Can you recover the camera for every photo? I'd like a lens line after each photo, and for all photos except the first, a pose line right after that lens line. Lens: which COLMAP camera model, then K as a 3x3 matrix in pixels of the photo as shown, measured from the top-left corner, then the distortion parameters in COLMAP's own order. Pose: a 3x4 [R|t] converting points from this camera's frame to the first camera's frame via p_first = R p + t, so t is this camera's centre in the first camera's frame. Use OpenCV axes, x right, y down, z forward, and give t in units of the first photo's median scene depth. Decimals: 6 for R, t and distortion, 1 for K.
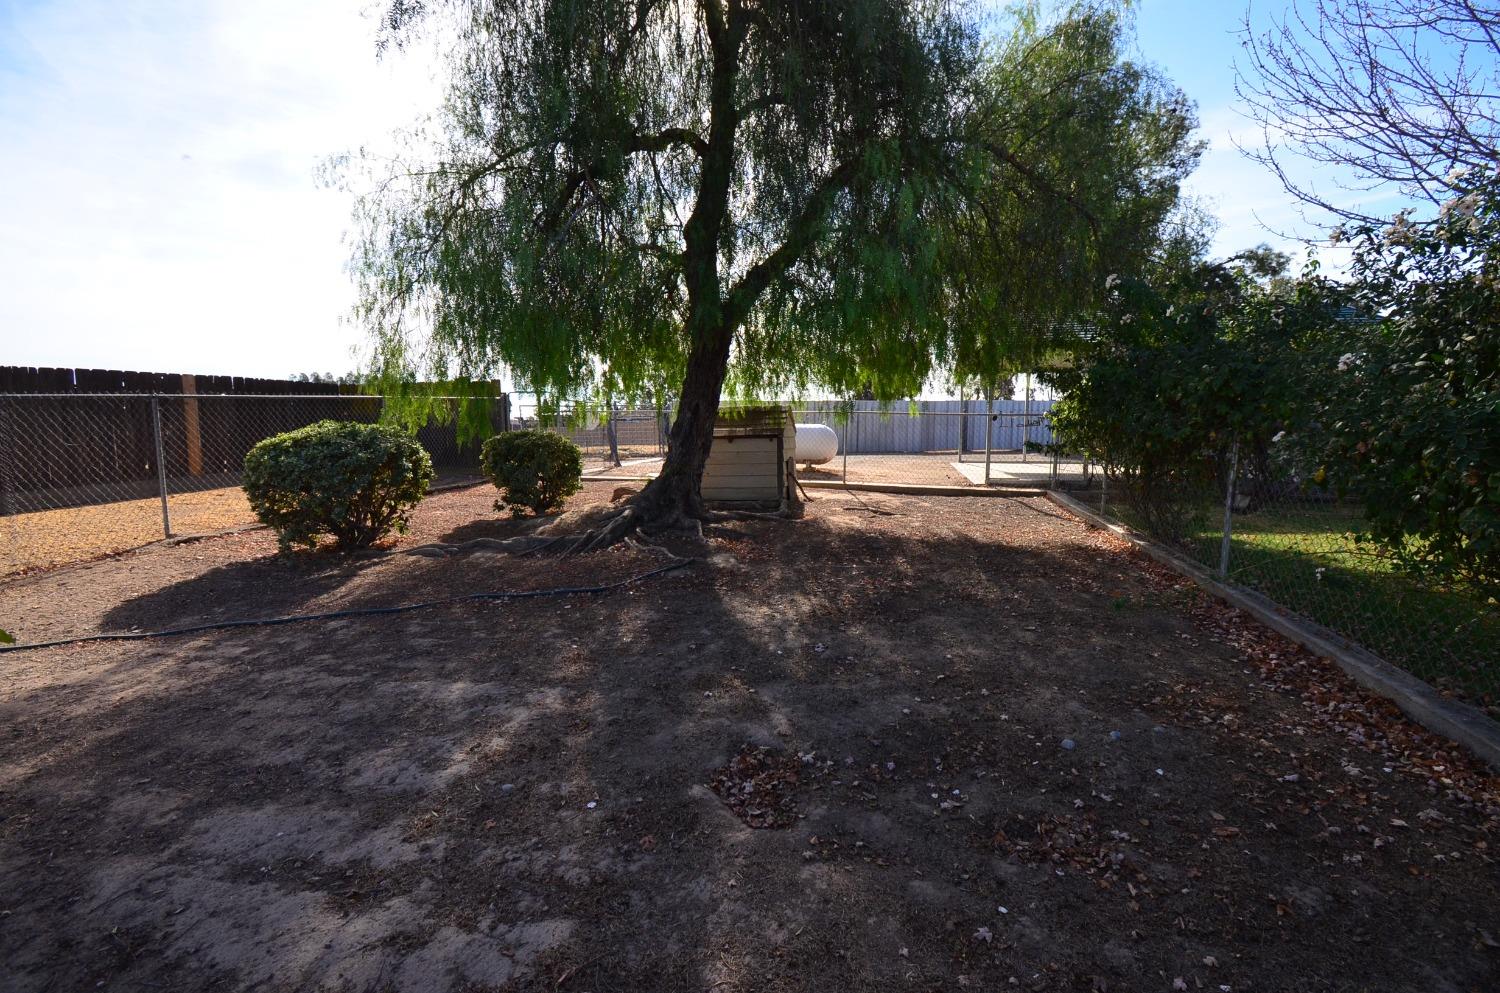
lens RADIAL K [[657.2, 0, 766.4], [0, 657.2, 497.3], [0, 0, 1]] dist [0.021705, -0.025983]
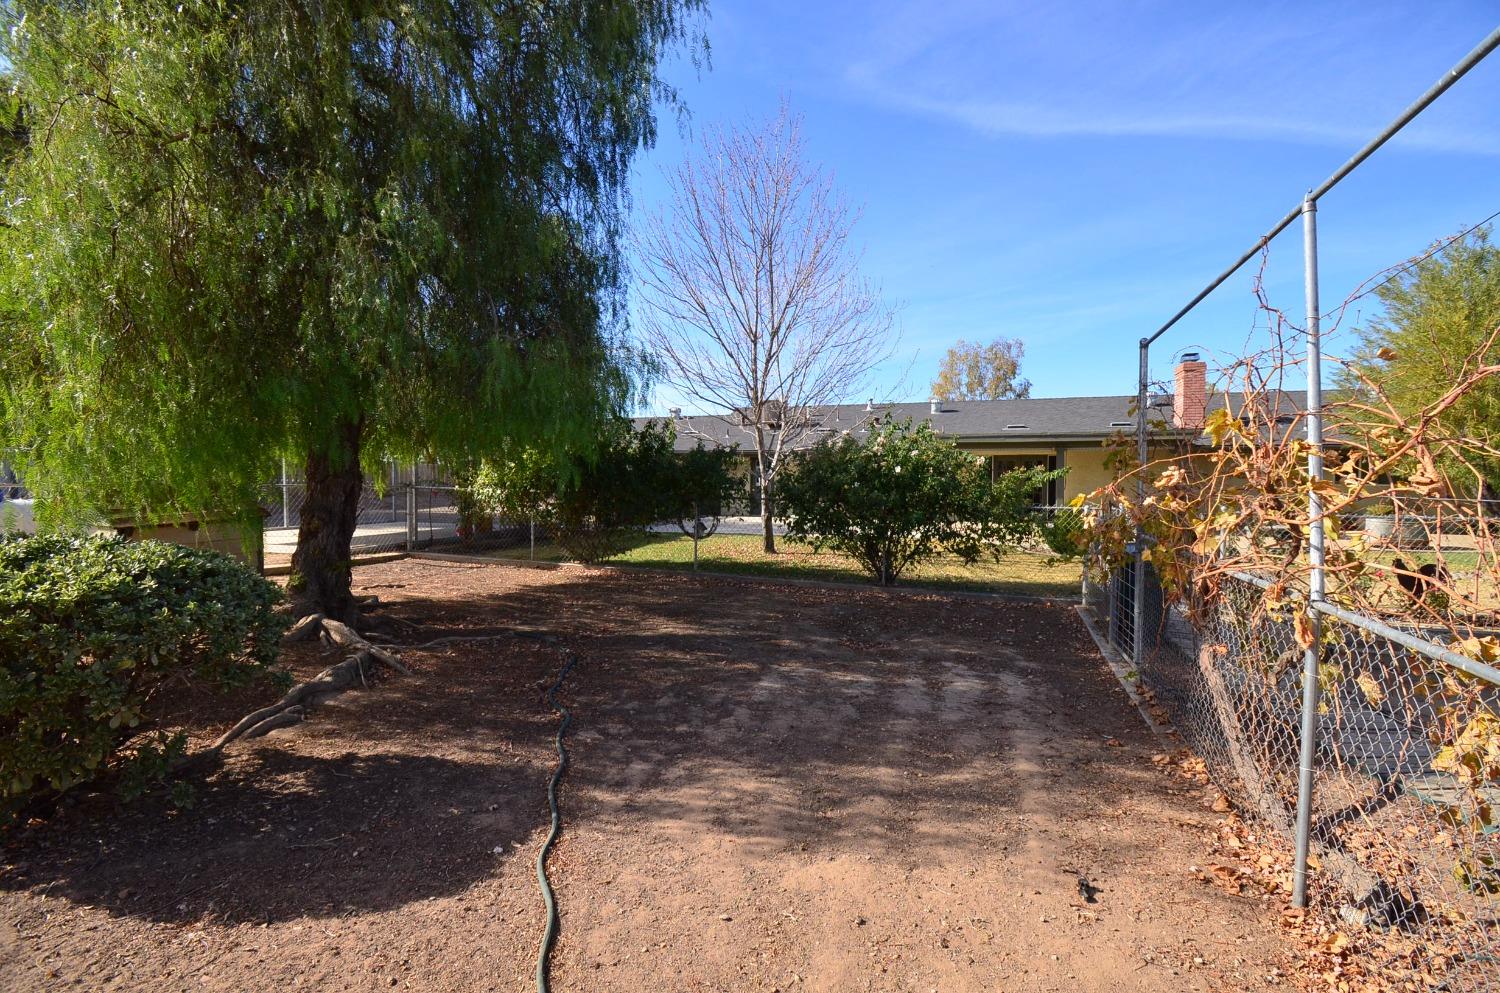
lens RADIAL K [[663.2, 0, 750.5], [0, 663.2, 473.8], [0, 0, 1]] dist [-0.000219, -0.000092]
pose [[0.144262, -0.005268, 0.989526, -2.902247], [0.118578, 0.992872, -0.012001, -0.278222], [-0.982409, 0.119067, 0.143858, 1.066852]]
